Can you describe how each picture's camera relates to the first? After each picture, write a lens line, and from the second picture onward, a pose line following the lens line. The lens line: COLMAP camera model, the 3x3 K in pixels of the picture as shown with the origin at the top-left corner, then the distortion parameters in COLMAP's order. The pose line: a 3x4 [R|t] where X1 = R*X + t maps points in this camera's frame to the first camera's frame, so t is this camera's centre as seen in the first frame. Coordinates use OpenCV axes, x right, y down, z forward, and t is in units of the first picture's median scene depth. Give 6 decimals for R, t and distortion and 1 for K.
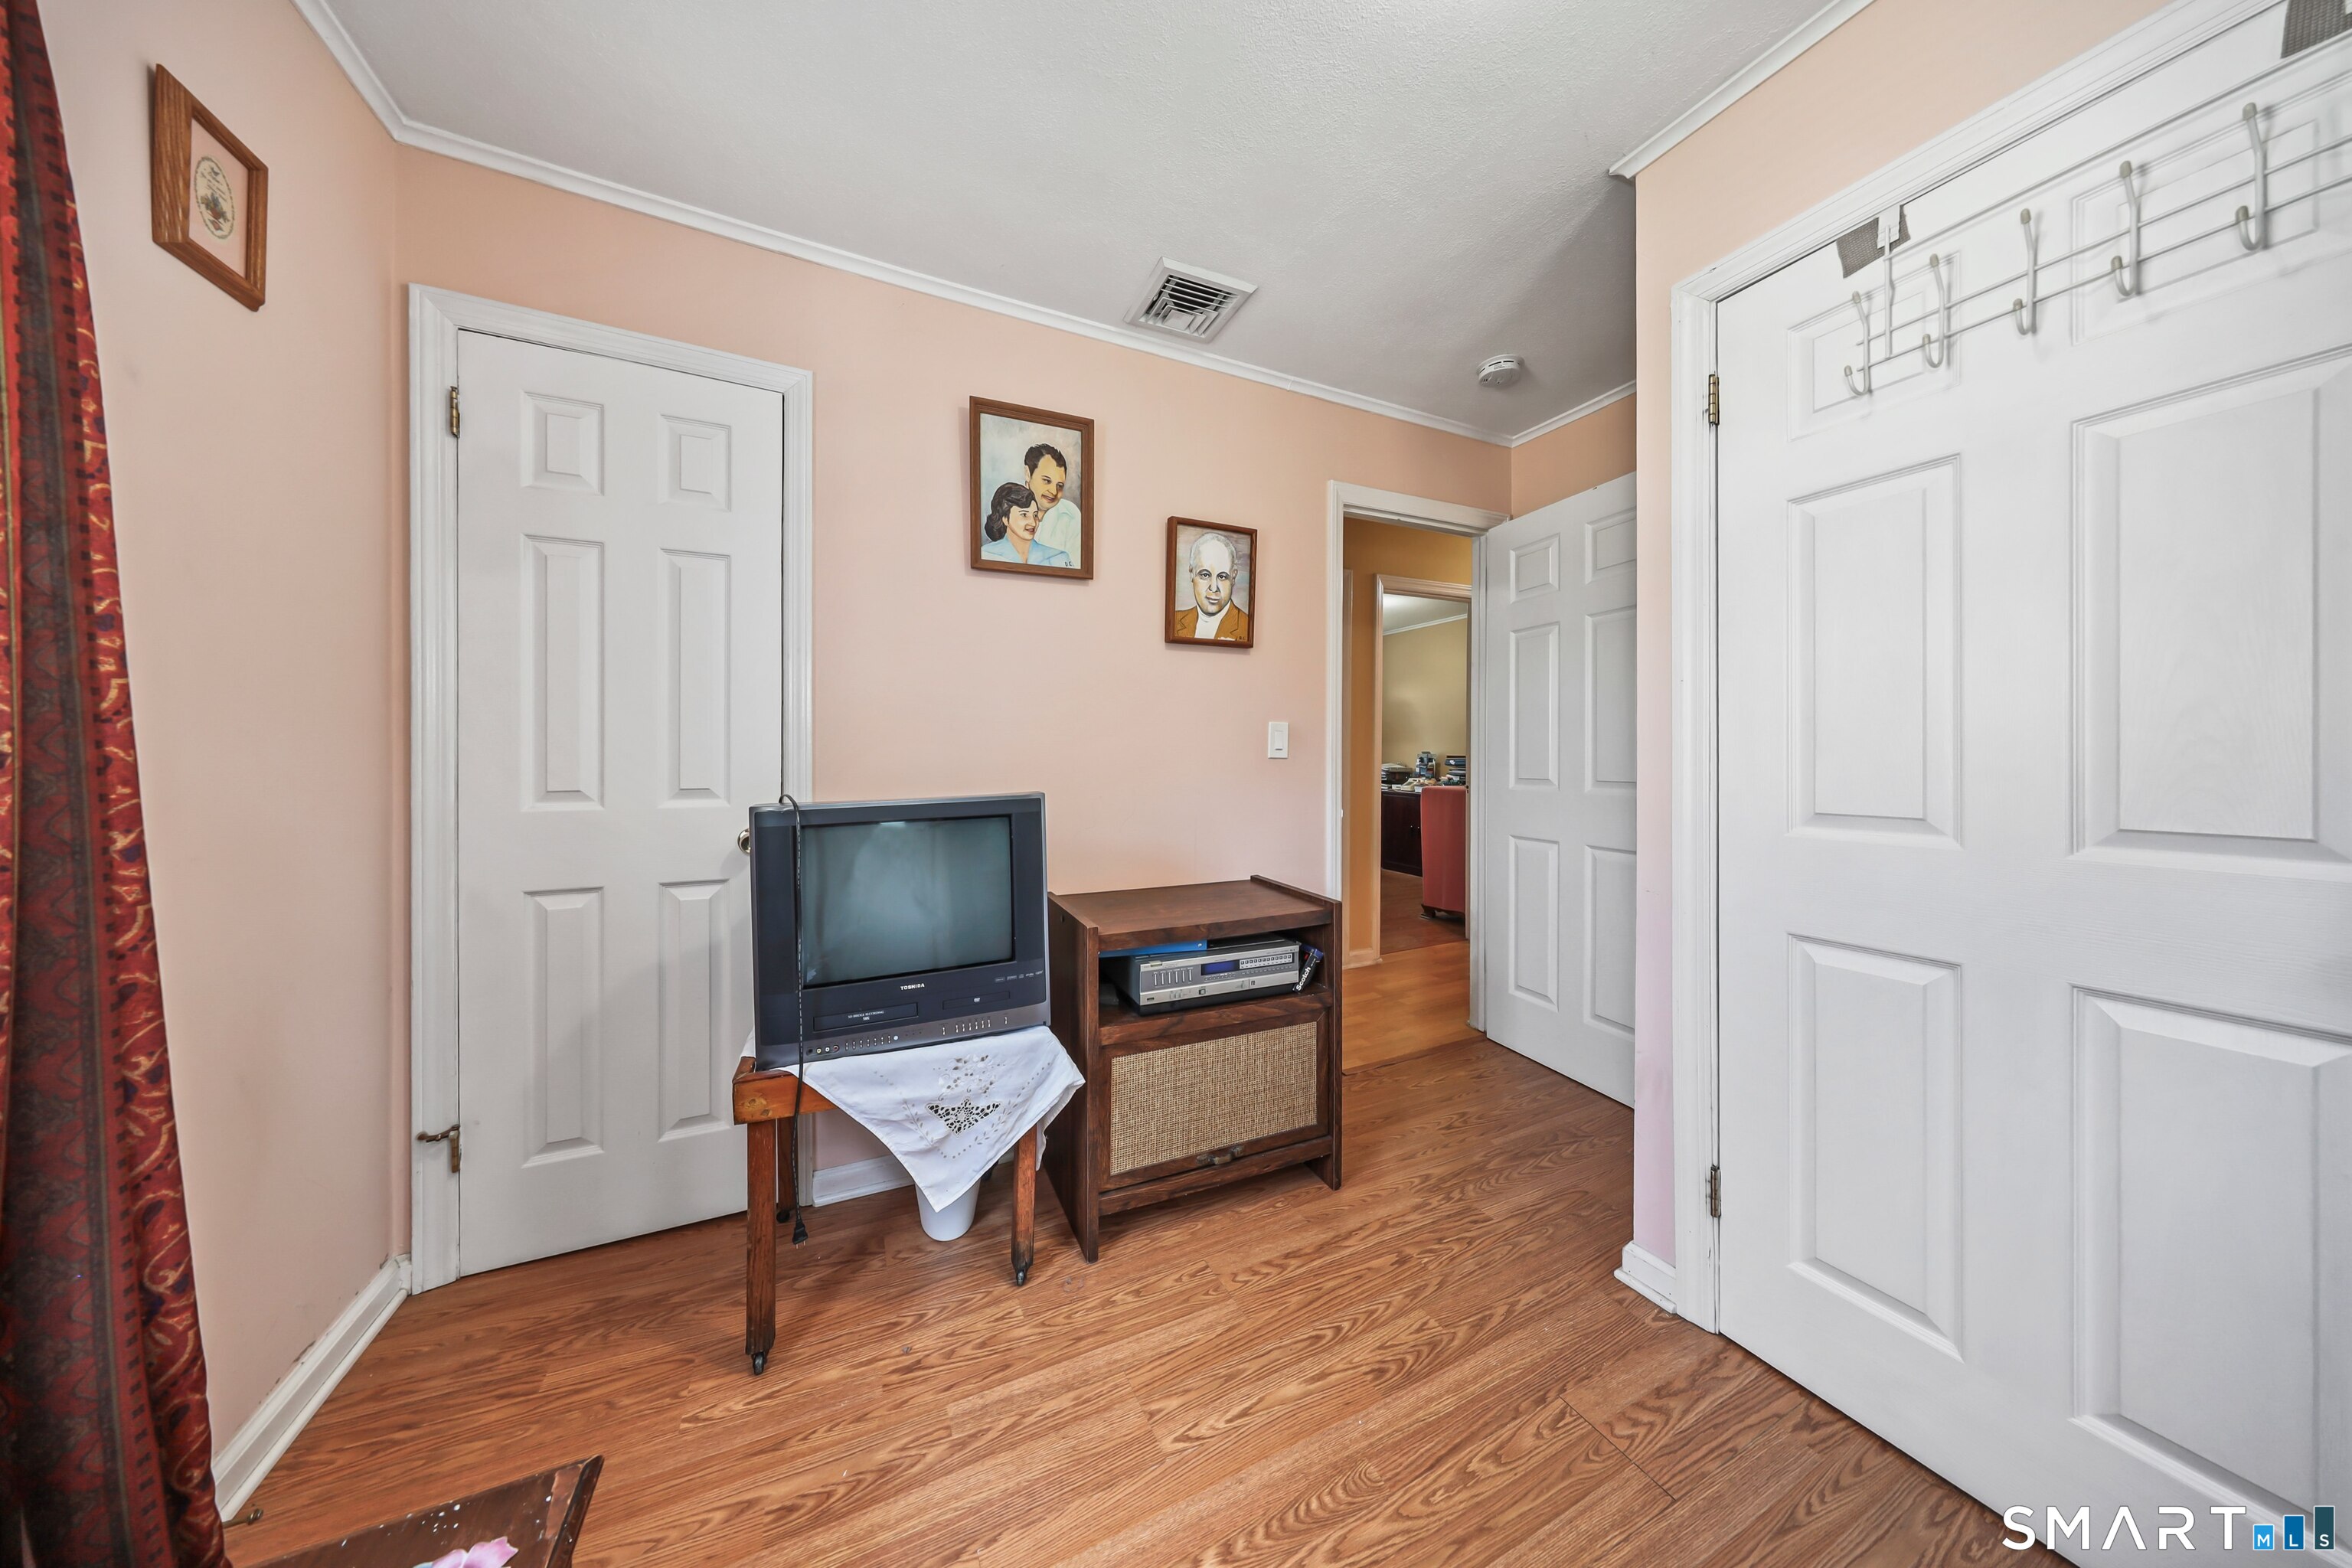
lens RADIAL K [[699.4, 0, 1159.2], [0, 699.4, 776.9], [0, 0, 1]] dist [0.000923, 0.000006]
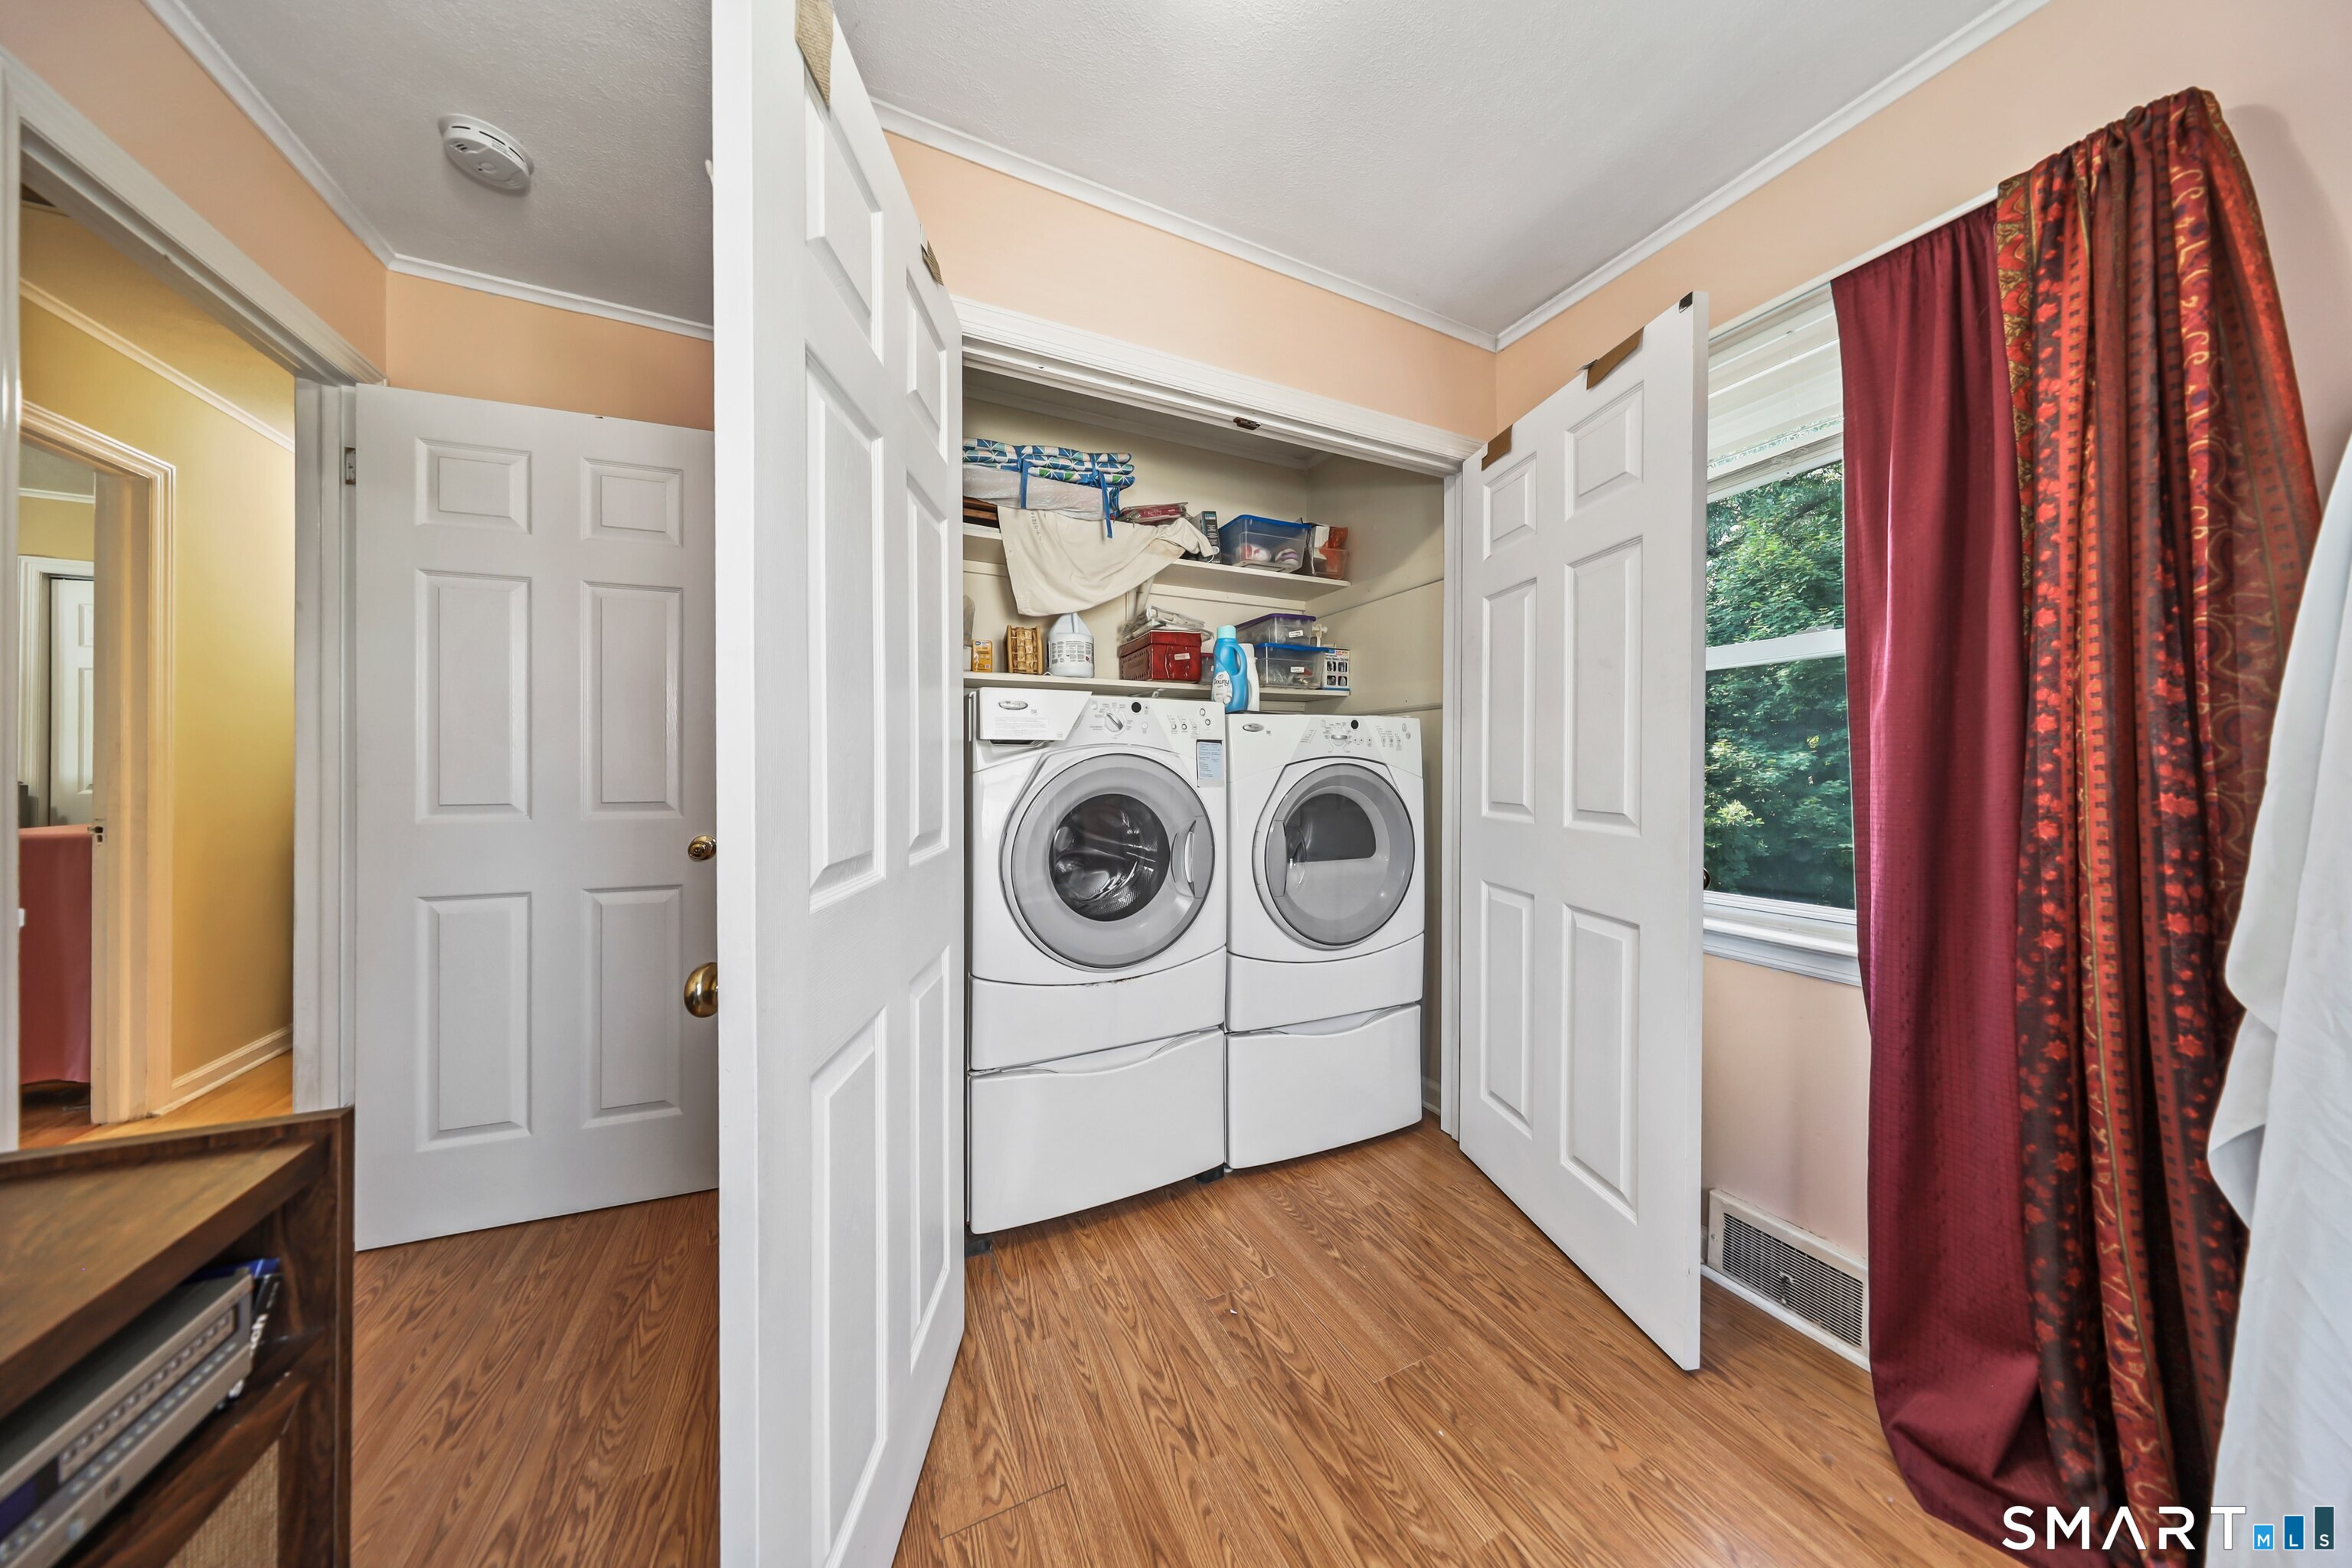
lens RADIAL K [[699.4, 0, 1159.2], [0, 699.4, 776.9], [0, 0, 1]] dist [0.000923, 0.000006]
pose [[-0.005851, -0.014011, 0.999885, -0.172758], [0.025893, 0.999564, 0.014158, -0.021442], [-0.999648, 0.025973, -0.005486, 0.487676]]
